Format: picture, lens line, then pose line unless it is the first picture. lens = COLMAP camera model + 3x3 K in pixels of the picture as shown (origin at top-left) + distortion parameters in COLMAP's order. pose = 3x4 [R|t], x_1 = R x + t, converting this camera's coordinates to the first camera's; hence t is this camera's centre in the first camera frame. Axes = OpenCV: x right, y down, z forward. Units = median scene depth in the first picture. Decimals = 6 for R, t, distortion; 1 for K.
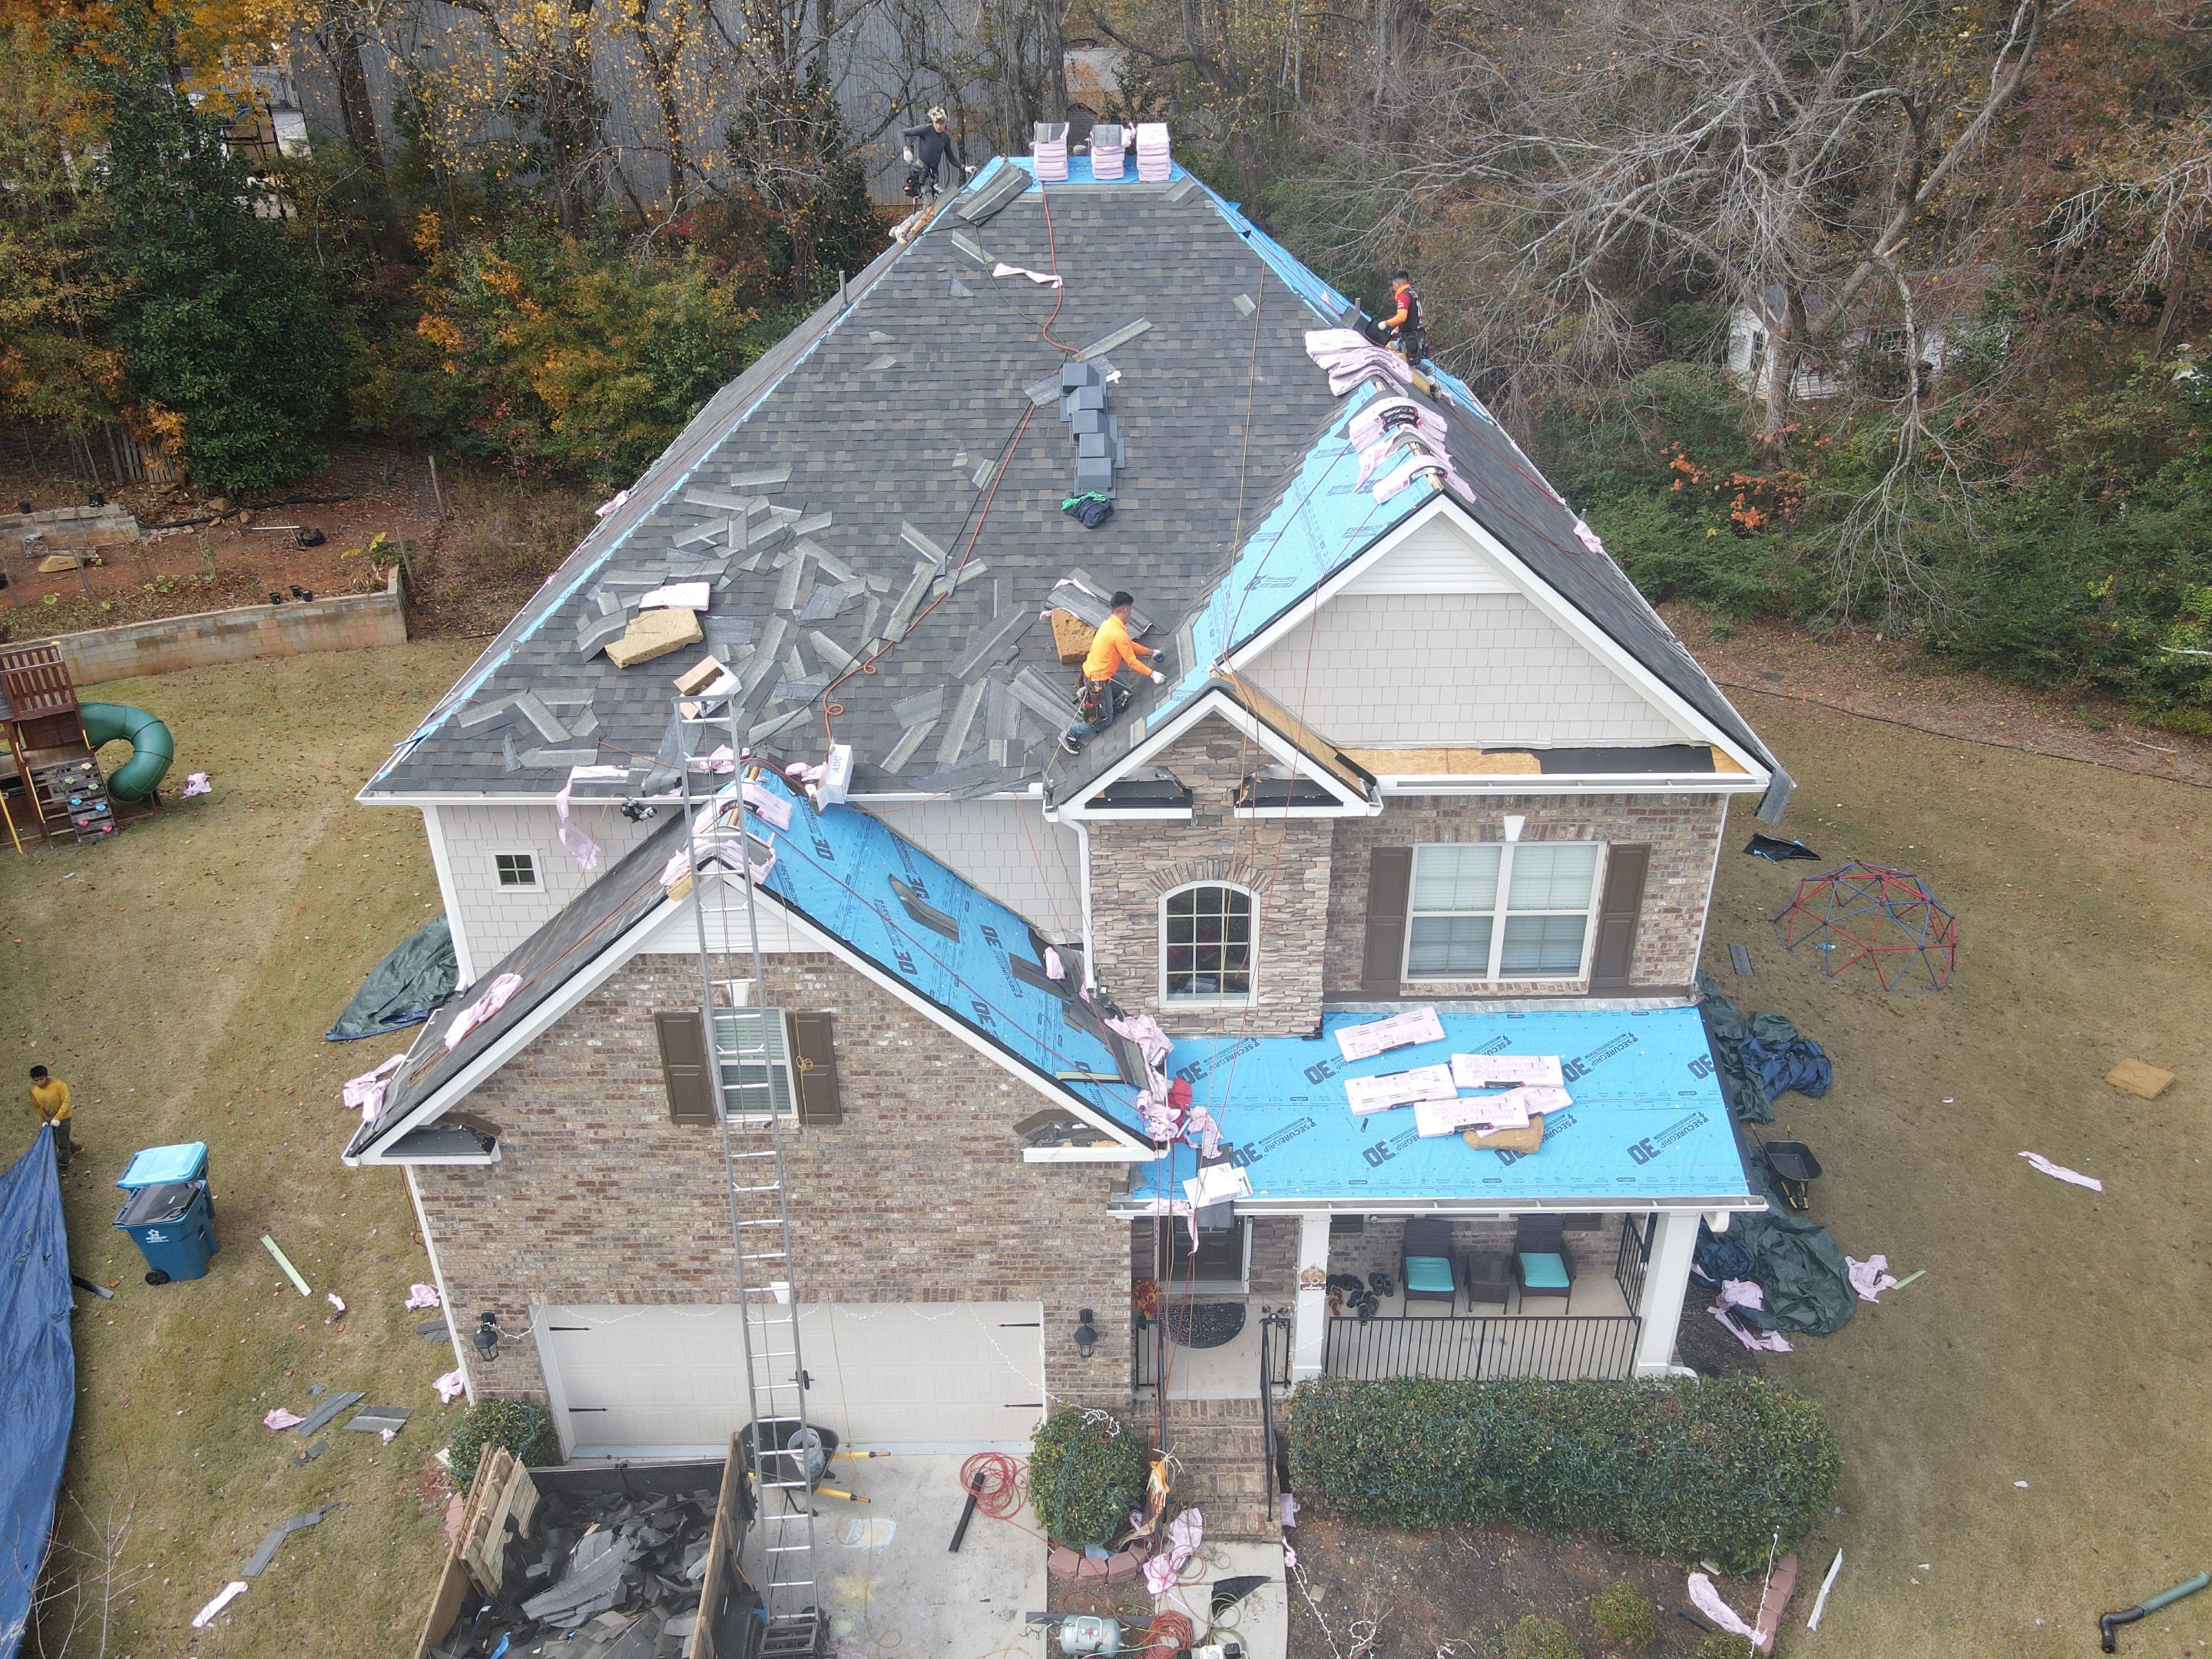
lens RADIAL K [[1622.6, 0, 1109.6], [0, 1622.6, 819.3], [0, 0, 1]] dist [-0.000371, 0.016942]
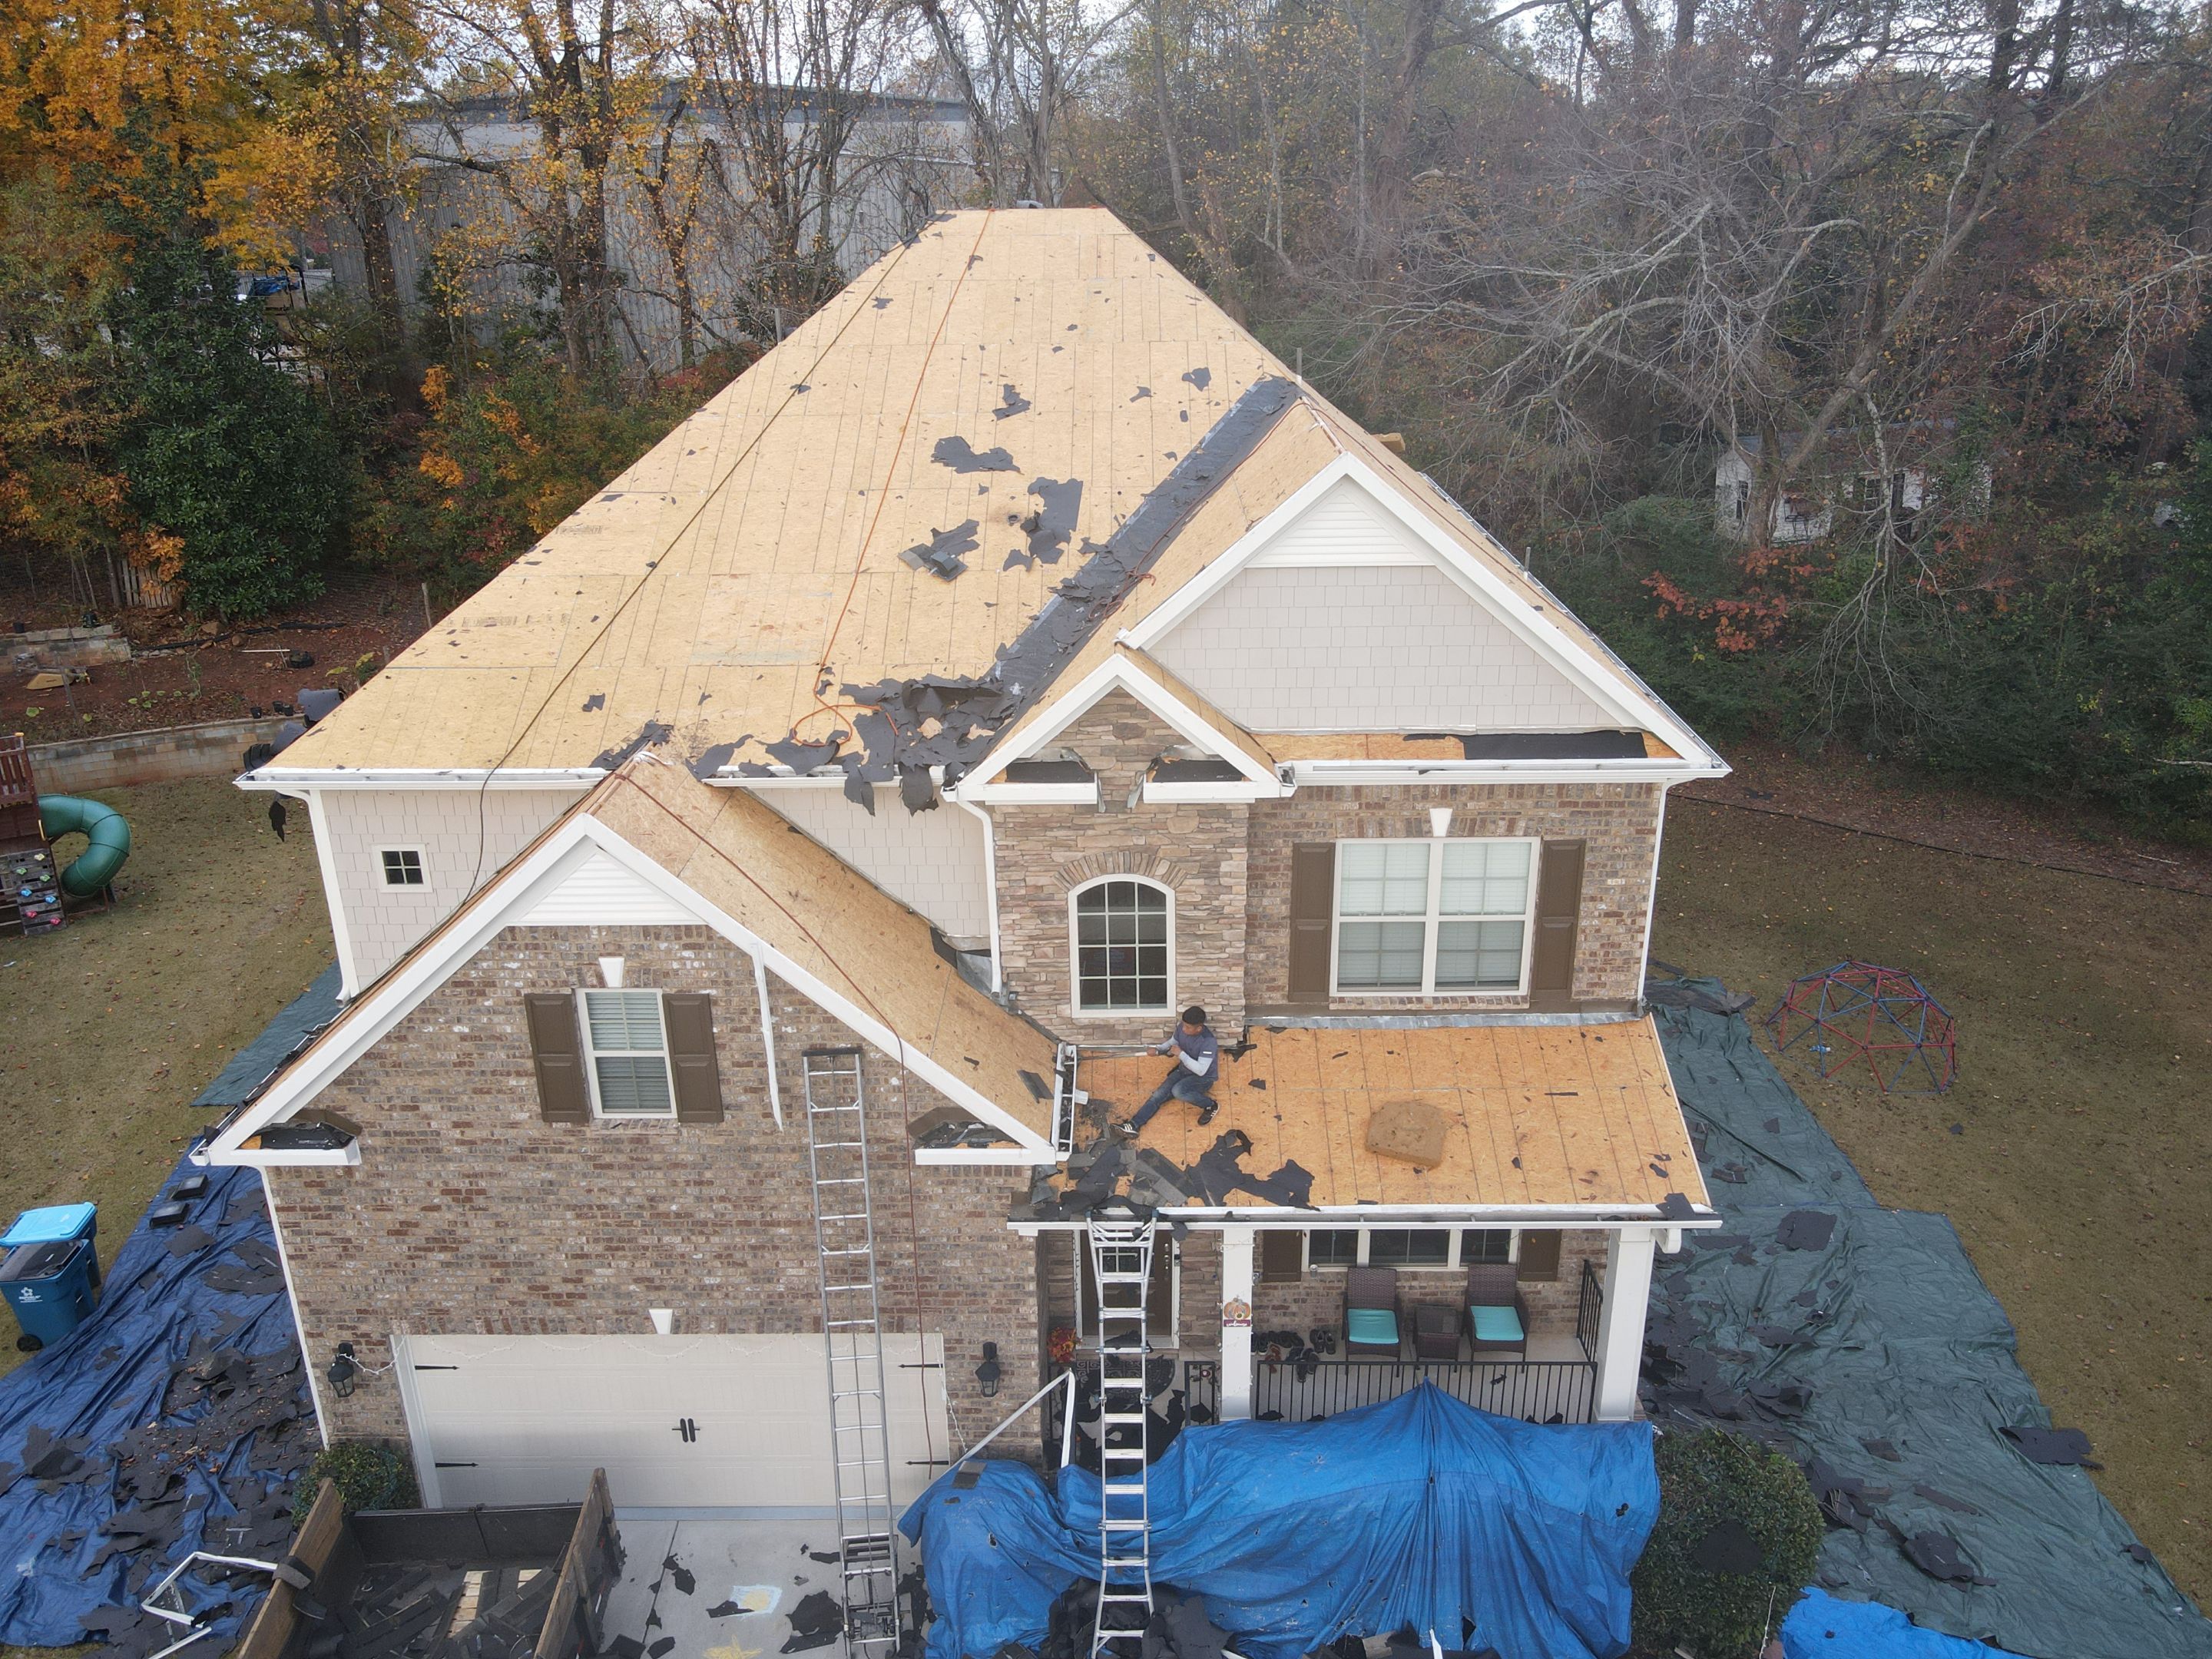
lens RADIAL K [[1622.6, 0, 1110.3], [0, 1622.6, 820.5], [0, 0, 1]] dist [-0.000371, 0.016942]
pose [[0.999893, 0.001719, -0.014532, 0.068346], [-0.003471, 0.992603, -0.121358, 0.120945], [0.014215, 0.121396, 0.992502, 0.049061]]
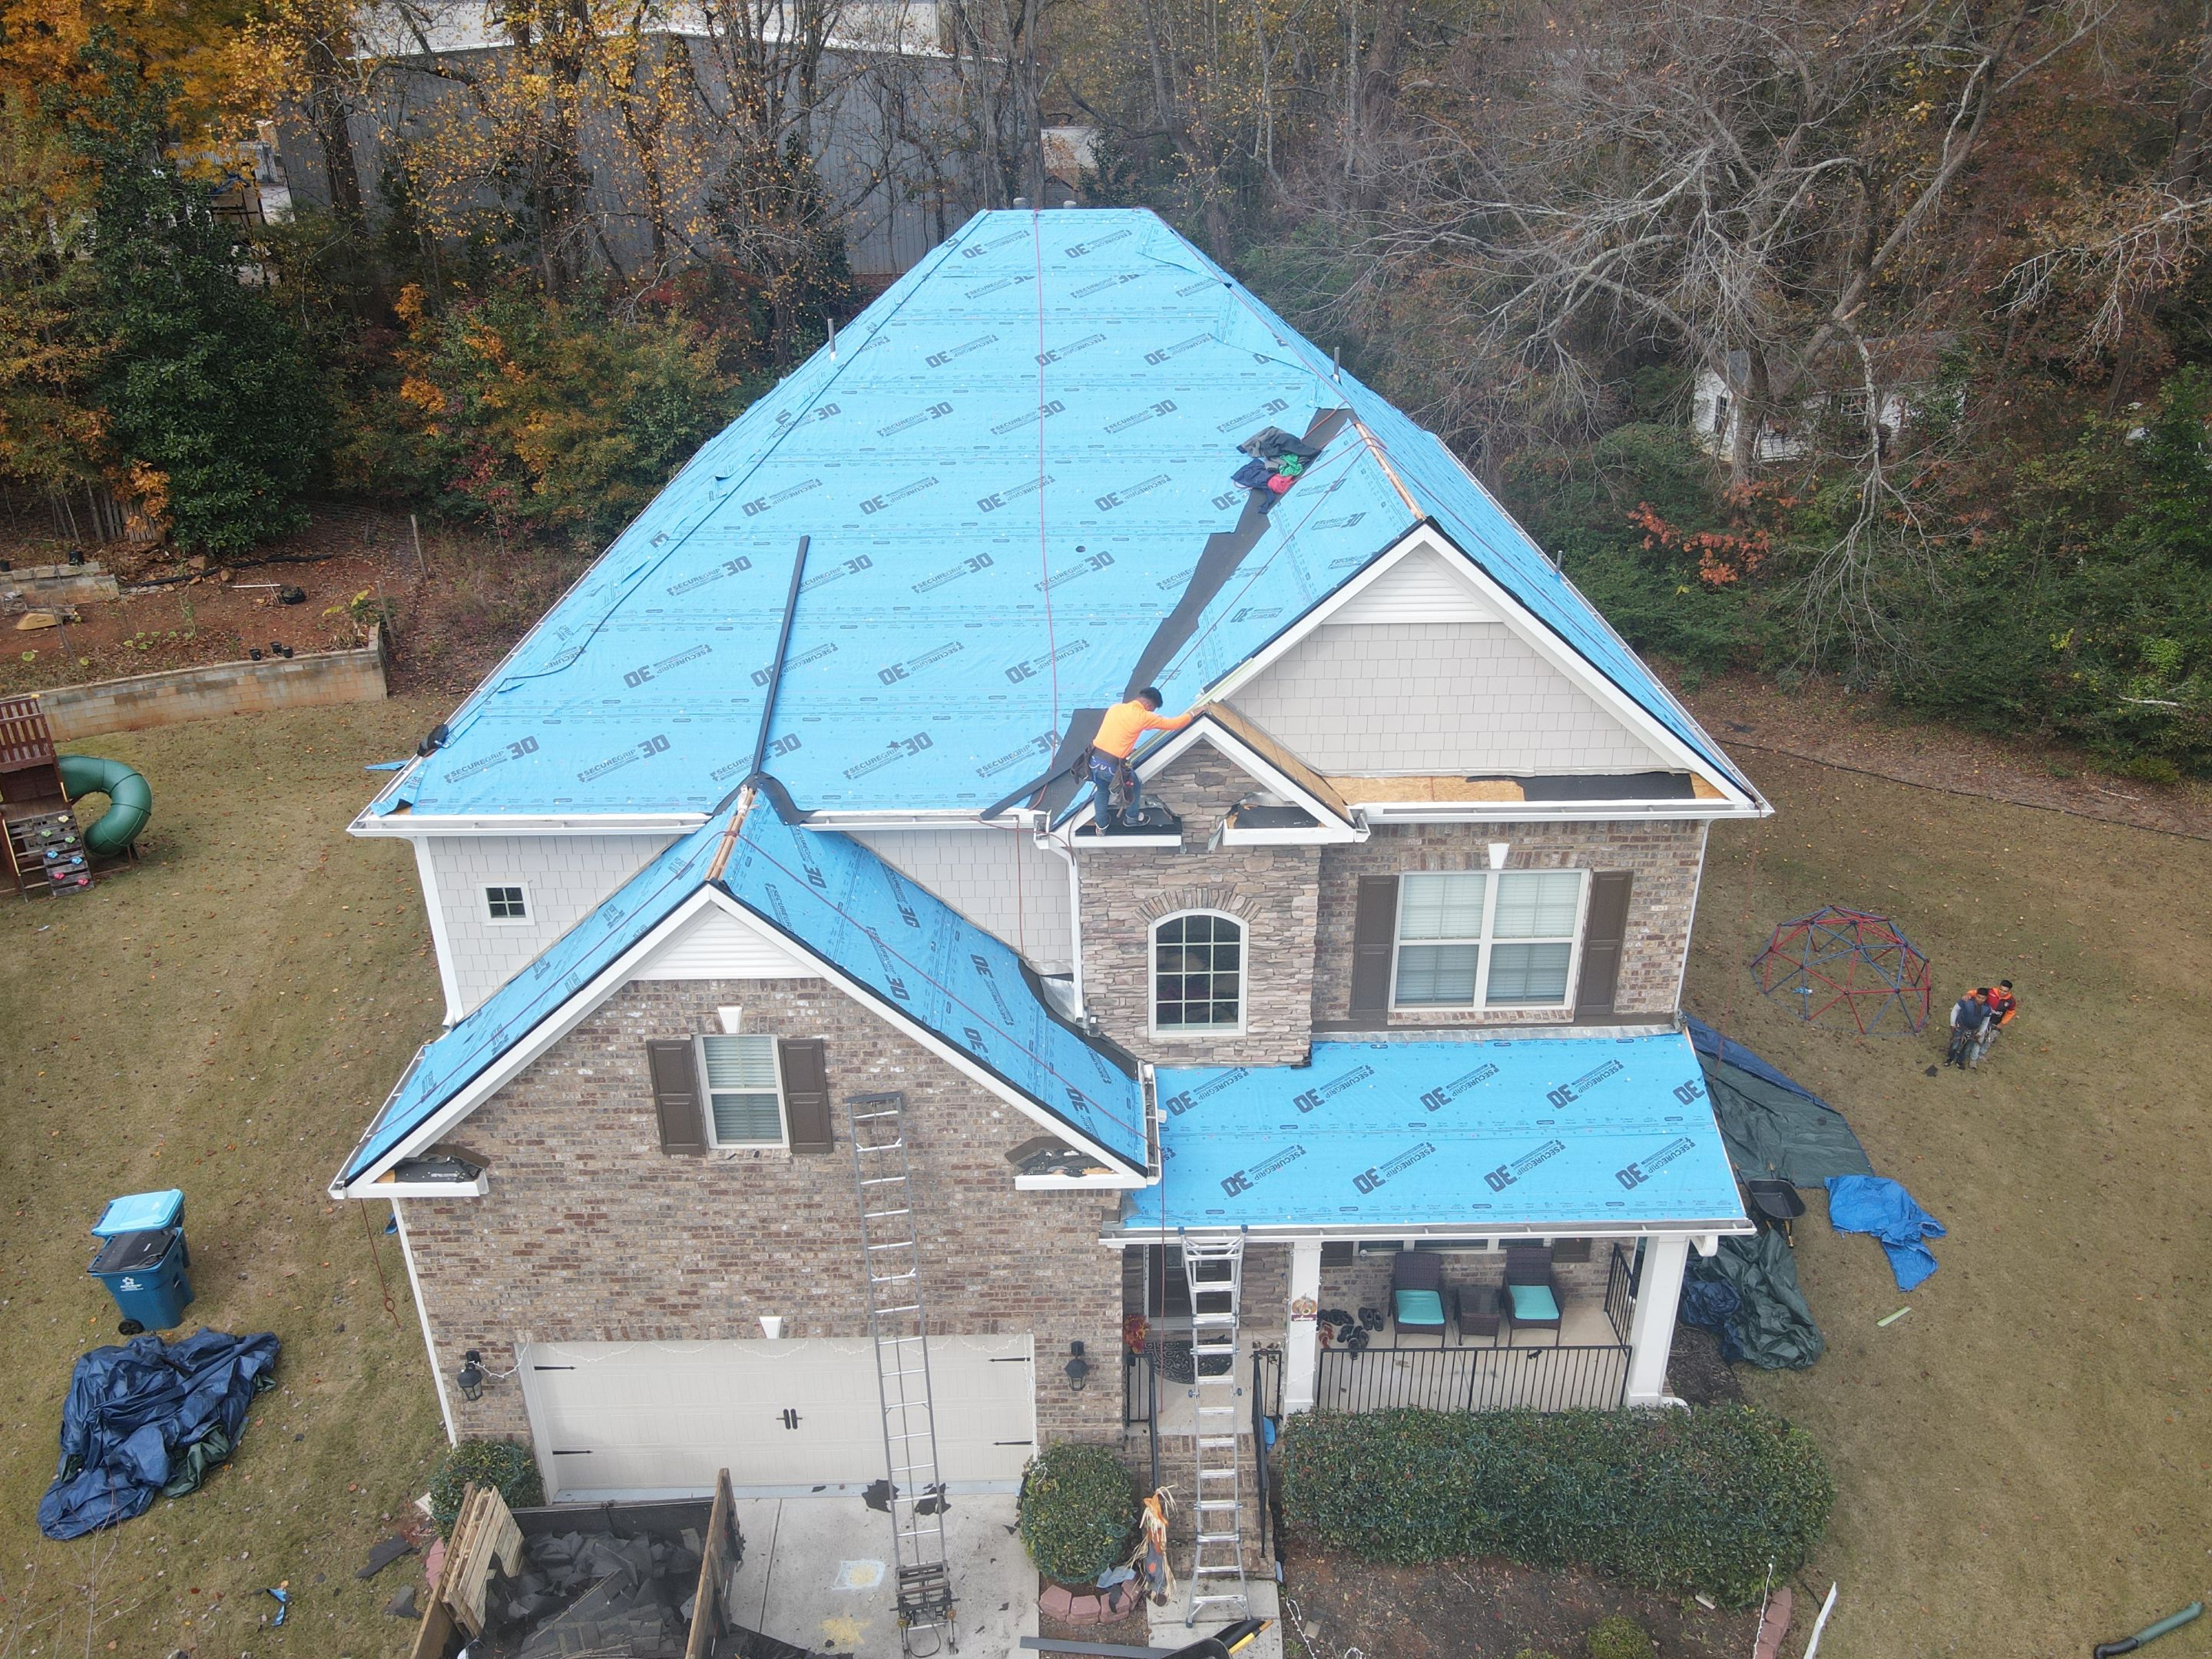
lens RADIAL K [[1622.6, 0, 1109.9], [0, 1622.6, 819.8], [0, 0, 1]] dist [-0.000371, 0.016942]
pose [[0.999863, -0.004023, 0.016087, -0.009346], [0.004698, 0.999098, -0.042192, 0.024579], [-0.015903, 0.042262, 0.998980, -0.008617]]
